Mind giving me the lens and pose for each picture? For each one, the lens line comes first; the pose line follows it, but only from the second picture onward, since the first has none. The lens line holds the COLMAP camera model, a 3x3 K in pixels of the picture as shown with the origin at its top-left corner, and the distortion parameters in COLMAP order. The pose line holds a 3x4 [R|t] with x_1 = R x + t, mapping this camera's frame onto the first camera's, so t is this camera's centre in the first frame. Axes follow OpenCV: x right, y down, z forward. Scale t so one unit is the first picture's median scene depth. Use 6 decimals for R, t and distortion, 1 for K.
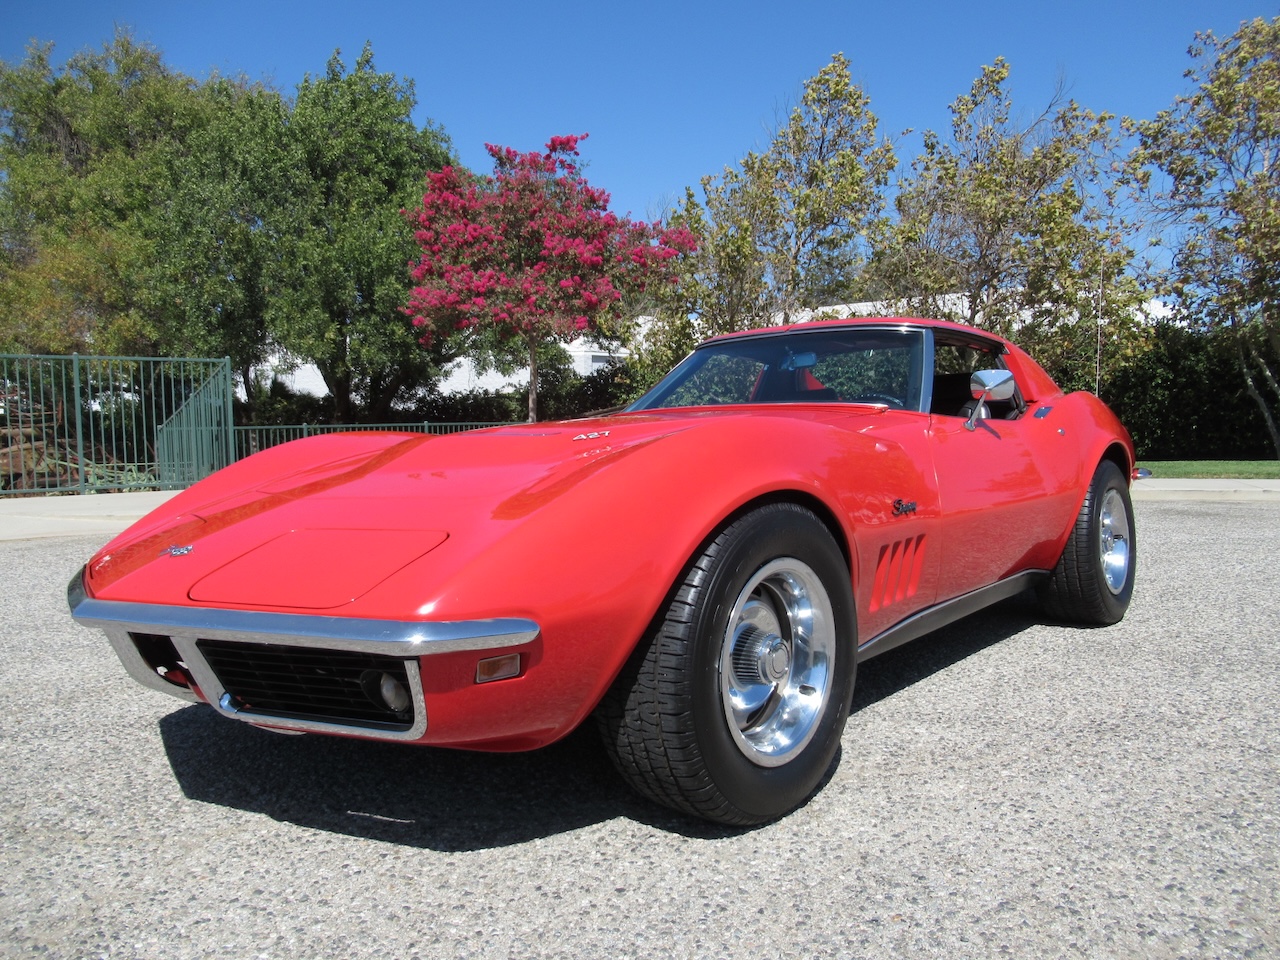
lens RADIAL K [[951.2, 0, 640.0], [0, 951.2, 480.0], [0, 0, 1]] dist [-0.004223, 0.007409]
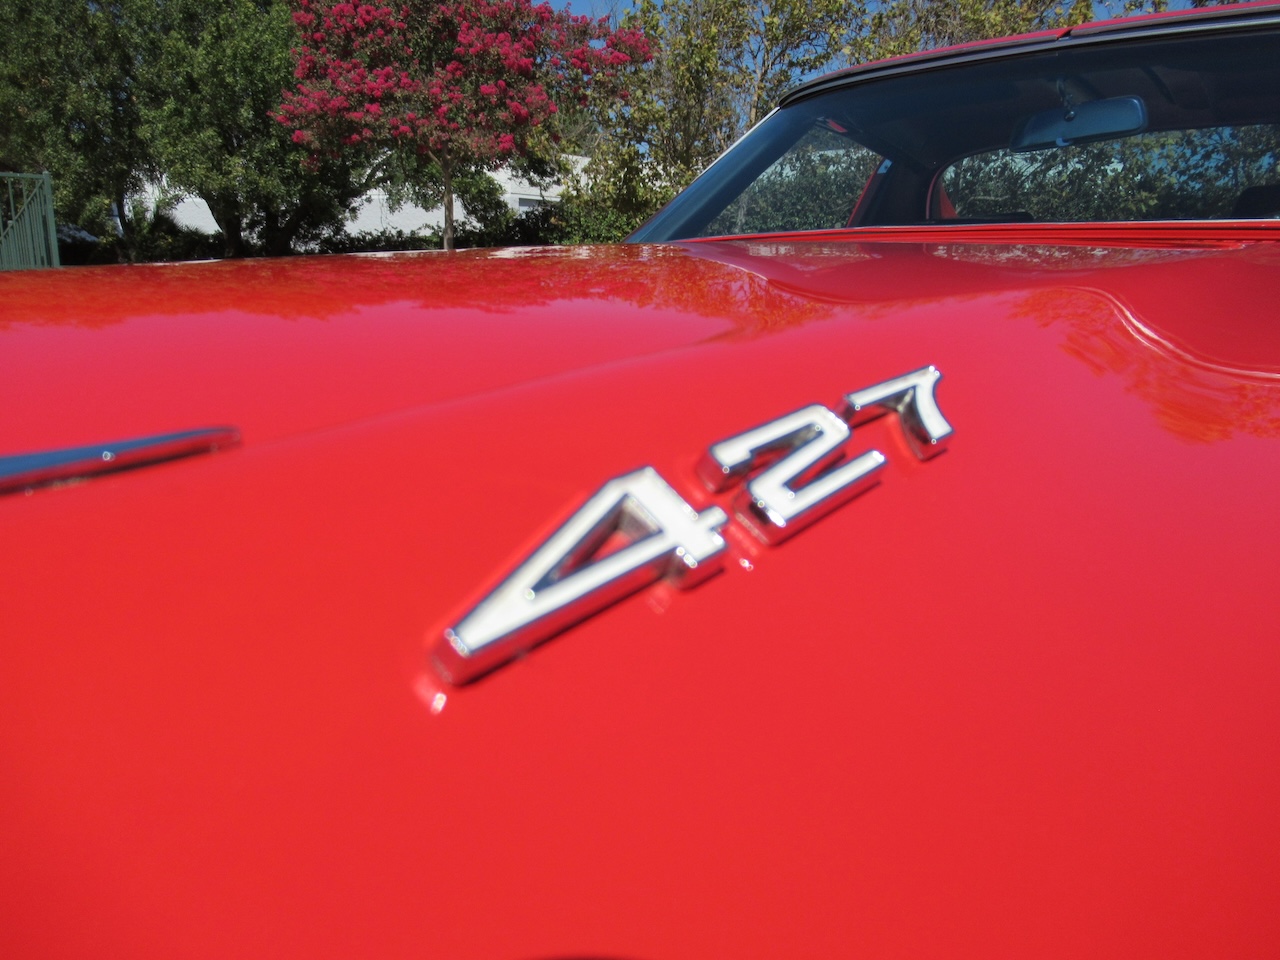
lens RADIAL K [[951.6, 0, 640.0], [0, 951.6, 480.0], [0, 0, 1]] dist [-0.010175, -0.003954]
pose [[0.997050, 0.010661, 0.076012, -0.006000], [-0.022146, 0.988149, 0.151895, -0.008025], [-0.073492, -0.153130, 0.985469, 0.117289]]
